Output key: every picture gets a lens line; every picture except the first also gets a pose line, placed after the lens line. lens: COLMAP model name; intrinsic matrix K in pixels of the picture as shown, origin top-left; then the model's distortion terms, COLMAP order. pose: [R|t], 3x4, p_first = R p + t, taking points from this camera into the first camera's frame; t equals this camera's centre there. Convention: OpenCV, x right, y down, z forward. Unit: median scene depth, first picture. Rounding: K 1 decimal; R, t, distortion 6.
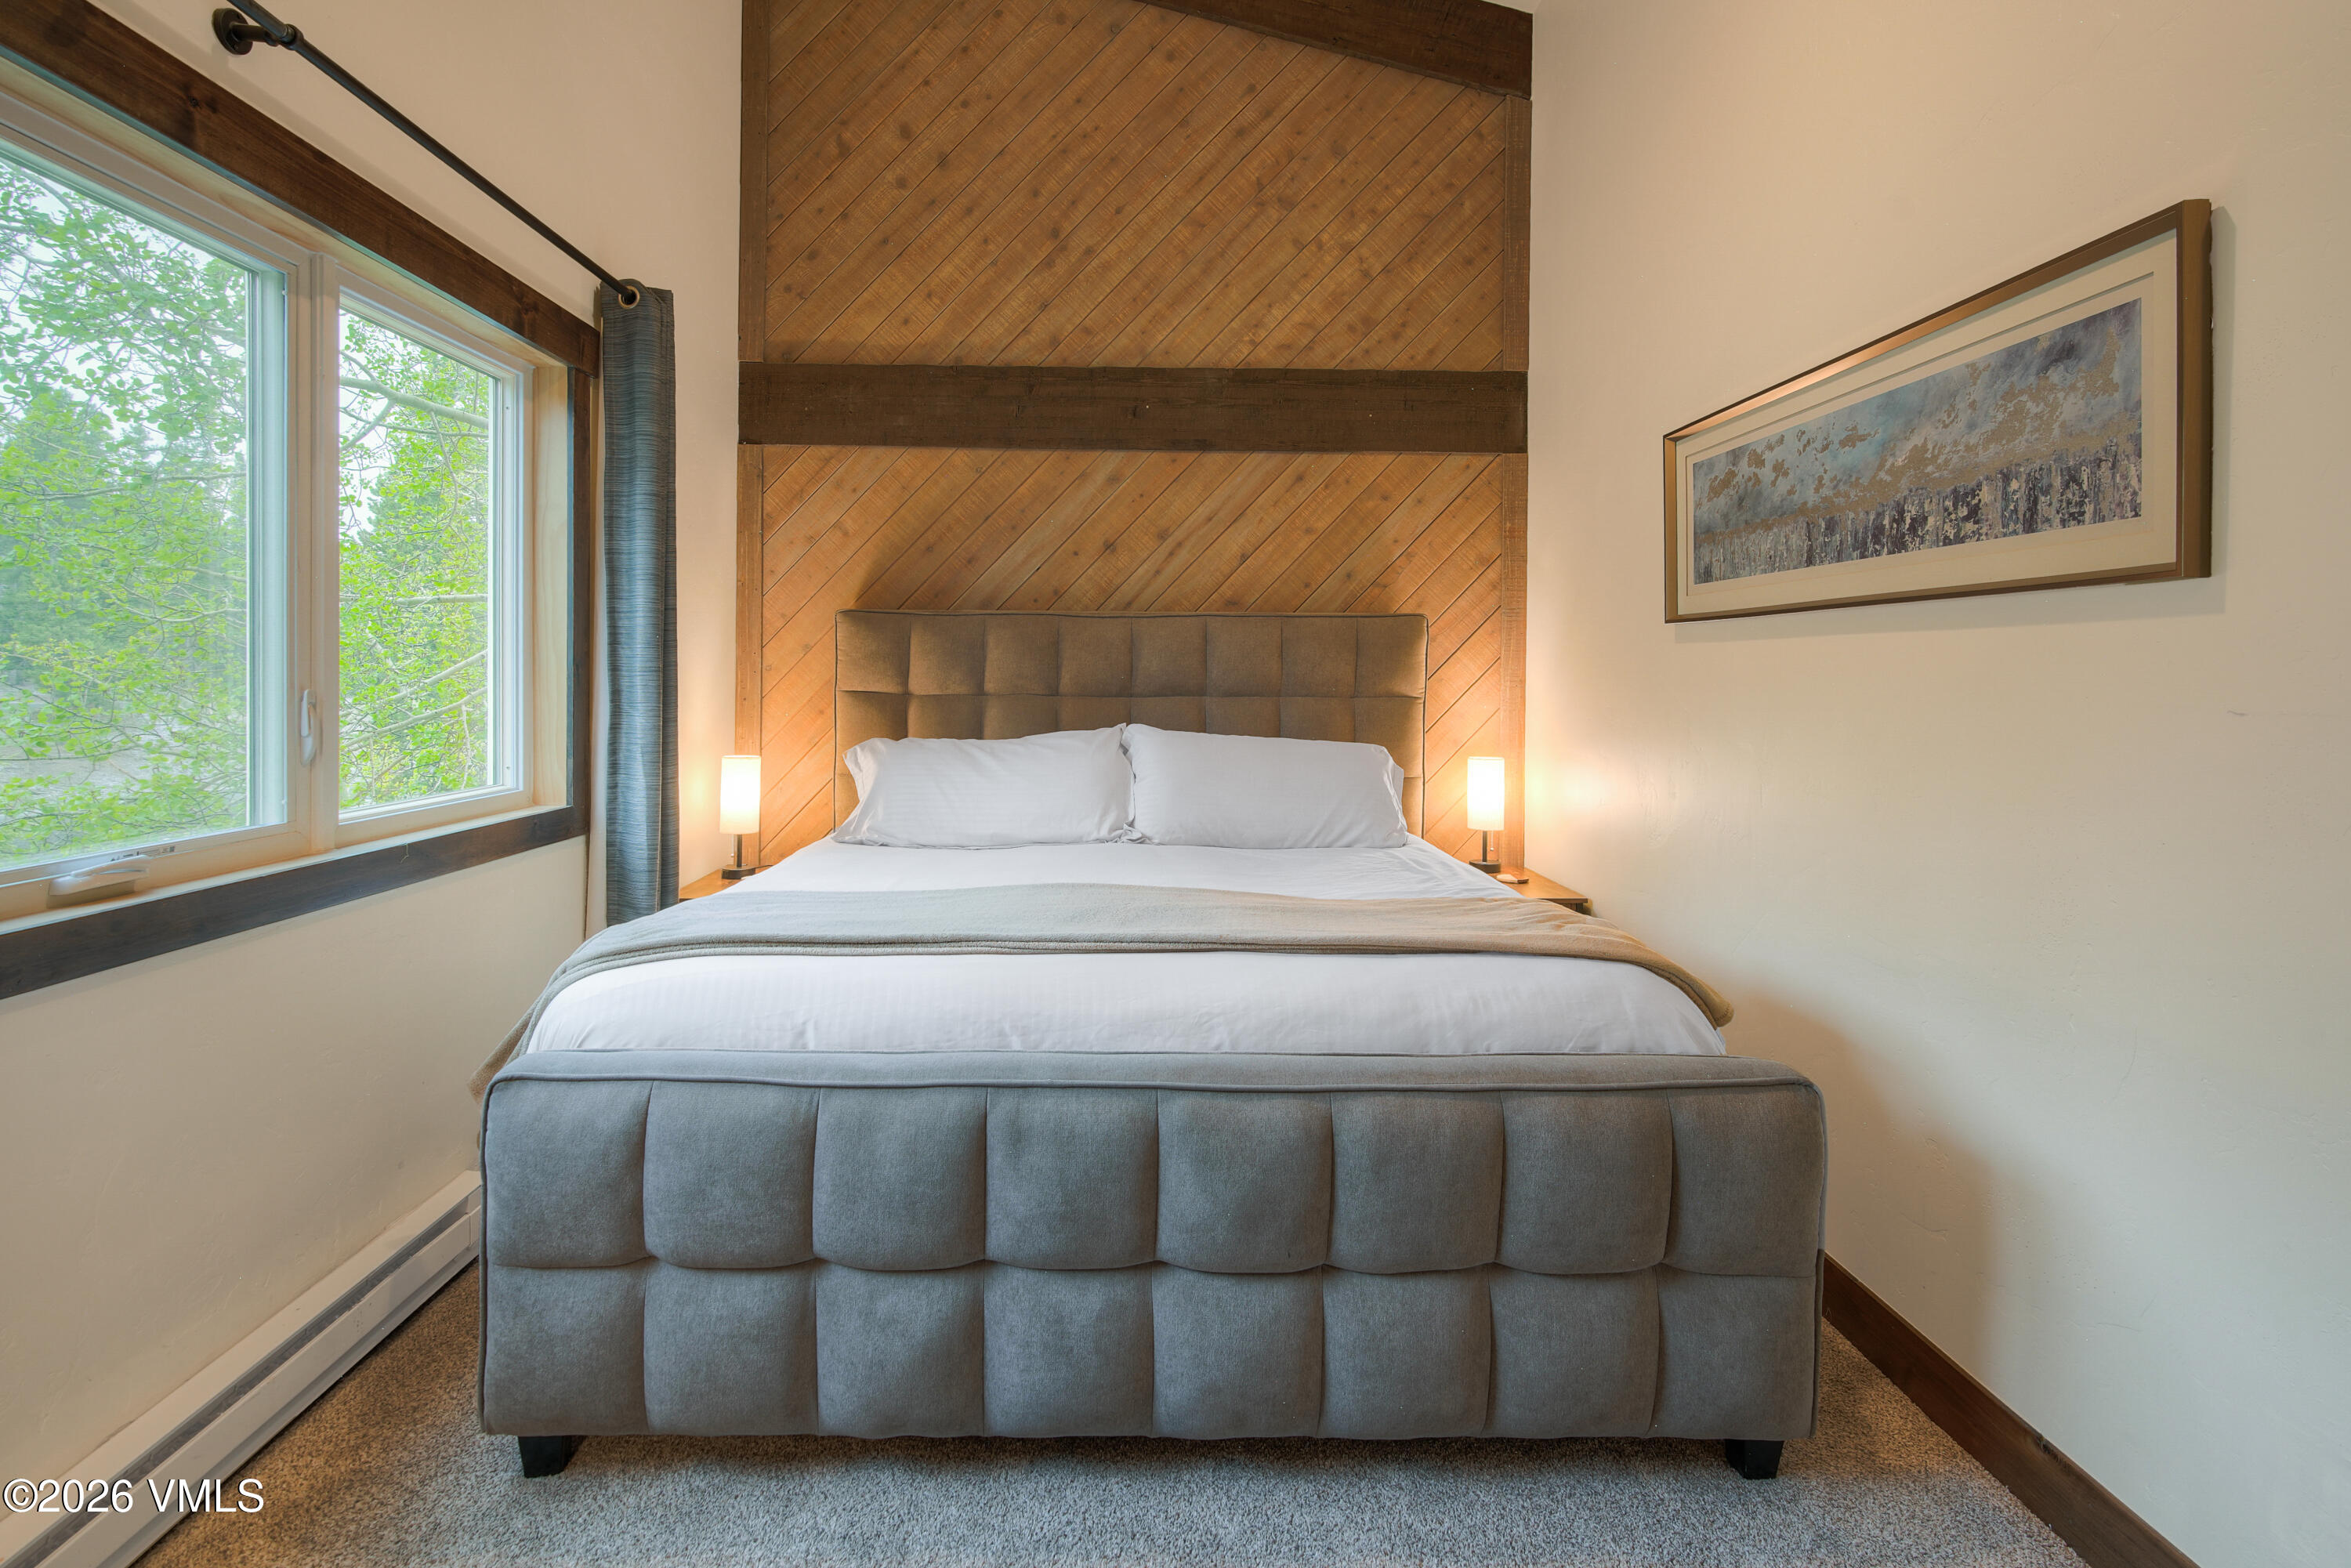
lens RADIAL K [[1108.6, 0, 1168.1], [0, 1108.6, 682.2], [0, 0, 1]] dist [-0.006016, 0.000144]
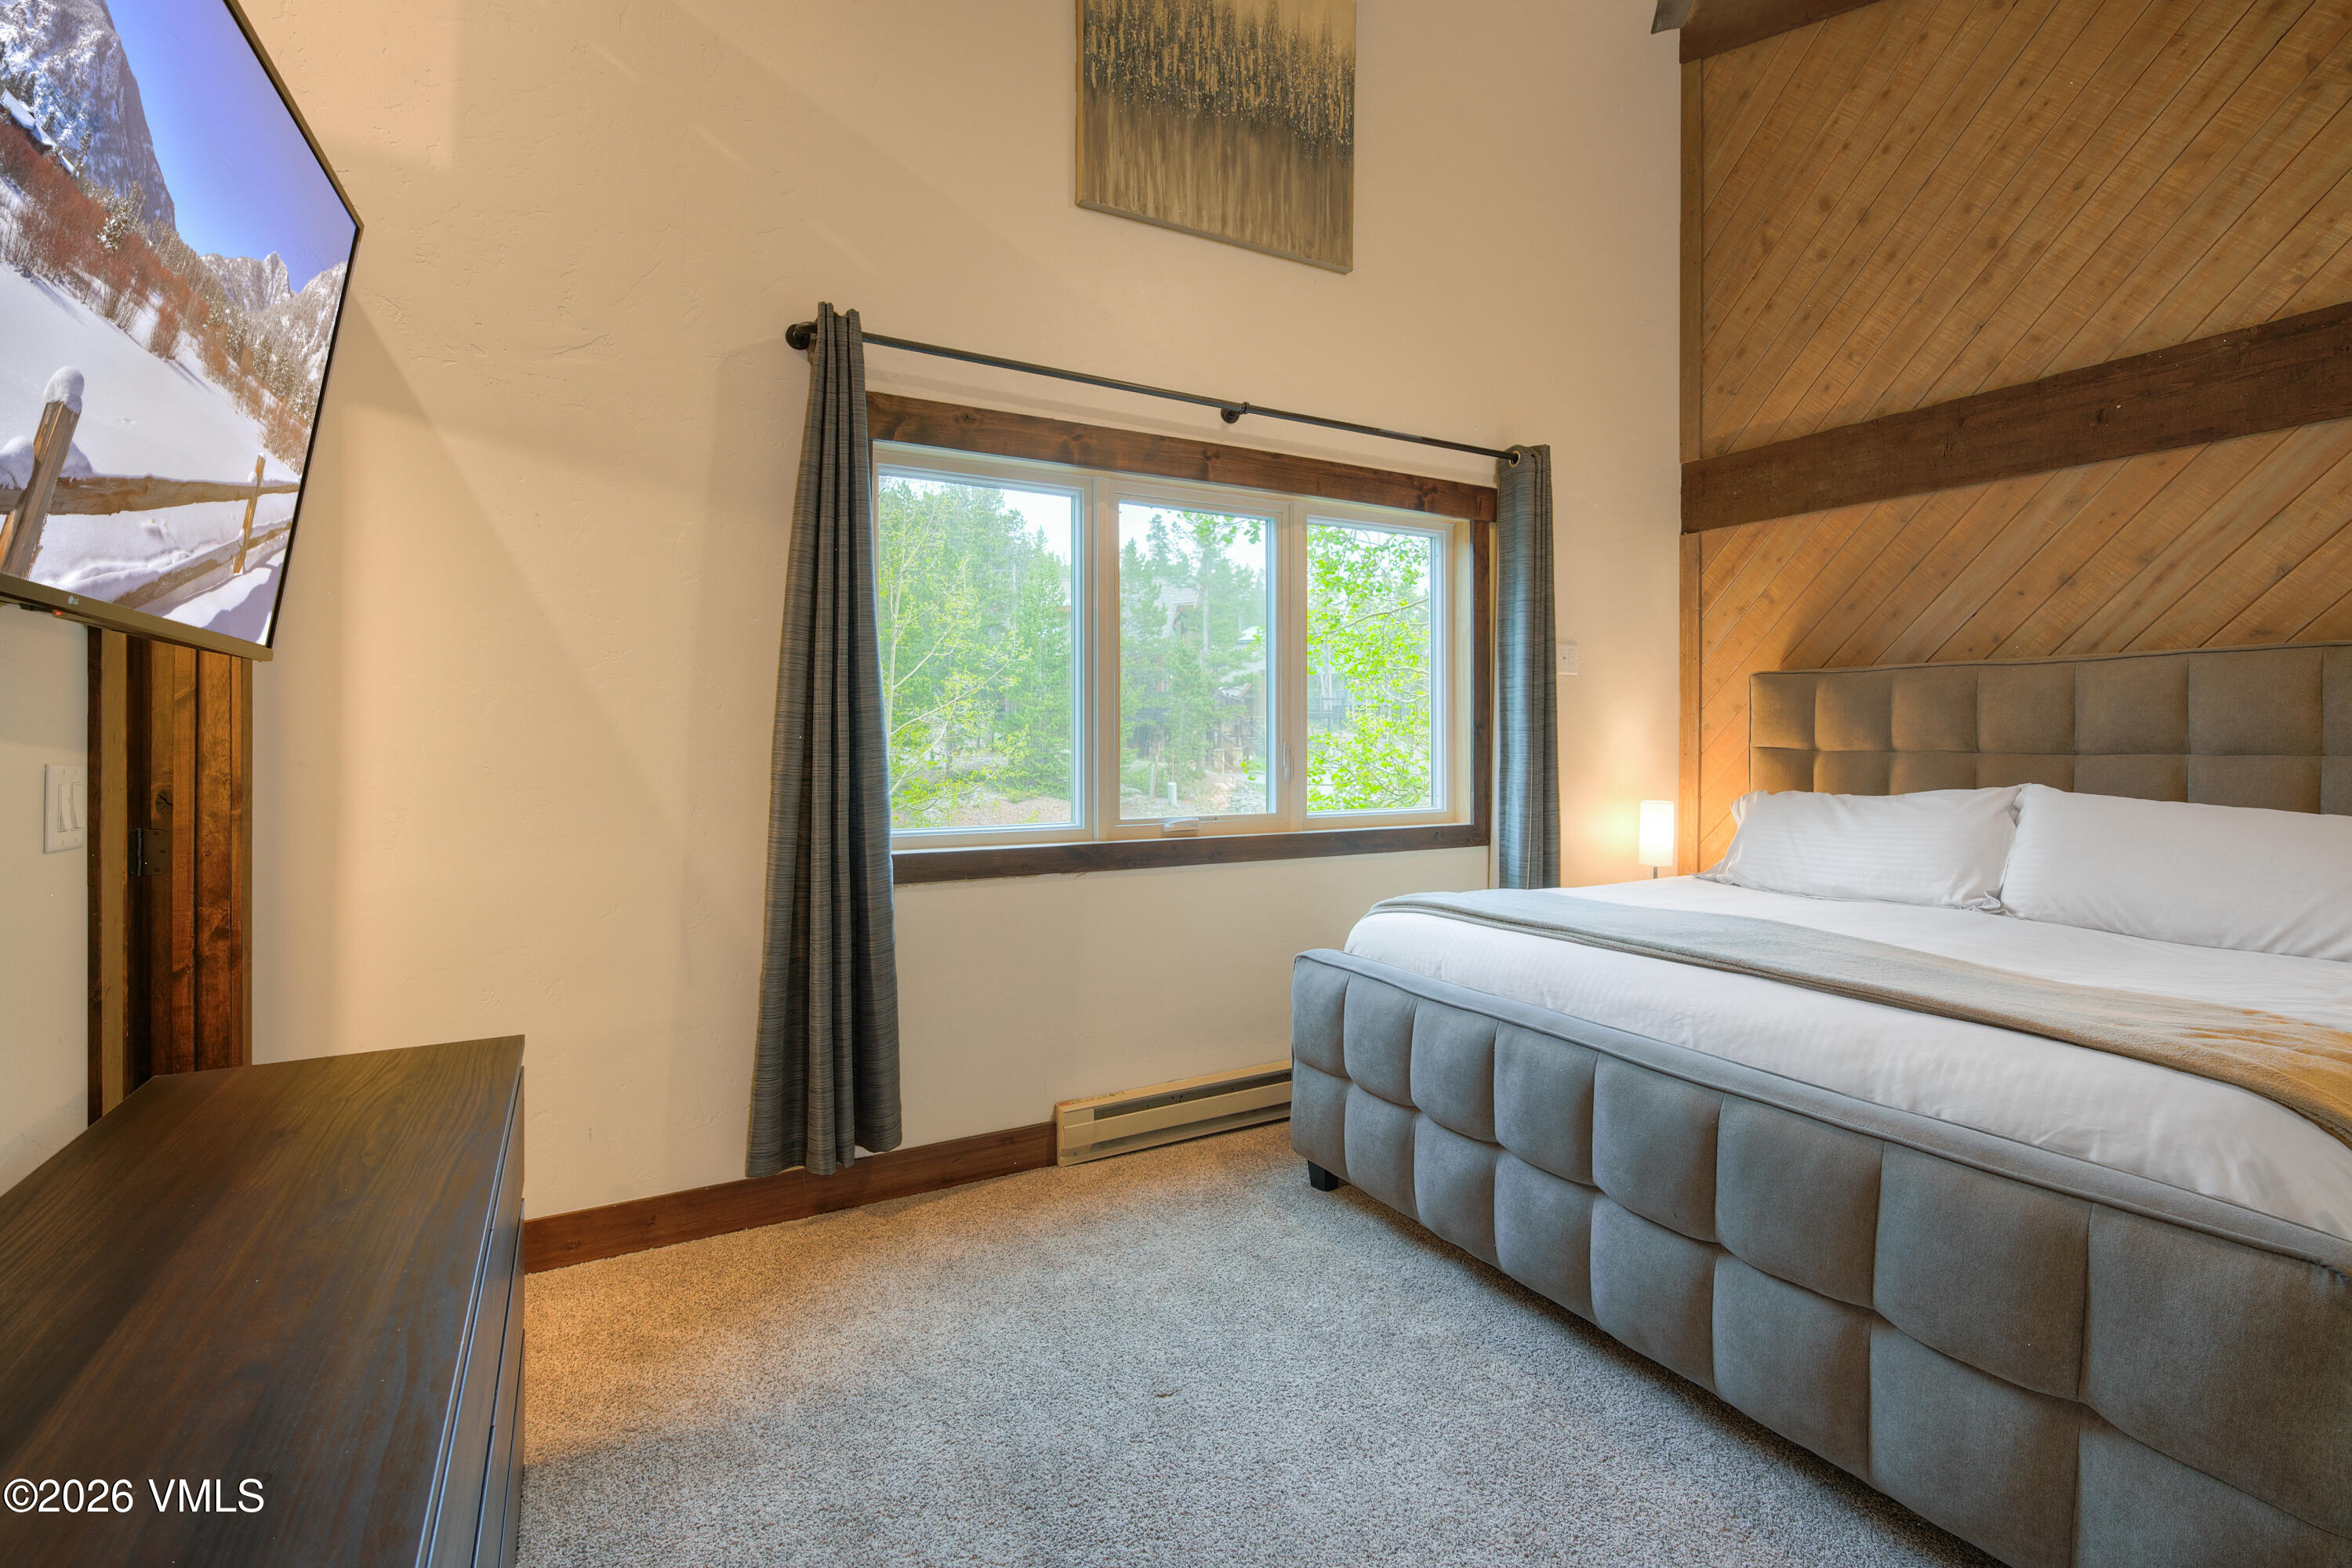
lens RADIAL K [[1066.2, 0, 1171.9], [0, 1066.2, 743.6], [0, 0, 1]] dist [-0.001827, 0.000944]
pose [[0.477586, -0.001443, -0.878584, 0.343516], [-0.001412, 0.999996, -0.002410, 0.007565], [0.878584, 0.002392, 0.477582, -0.005793]]
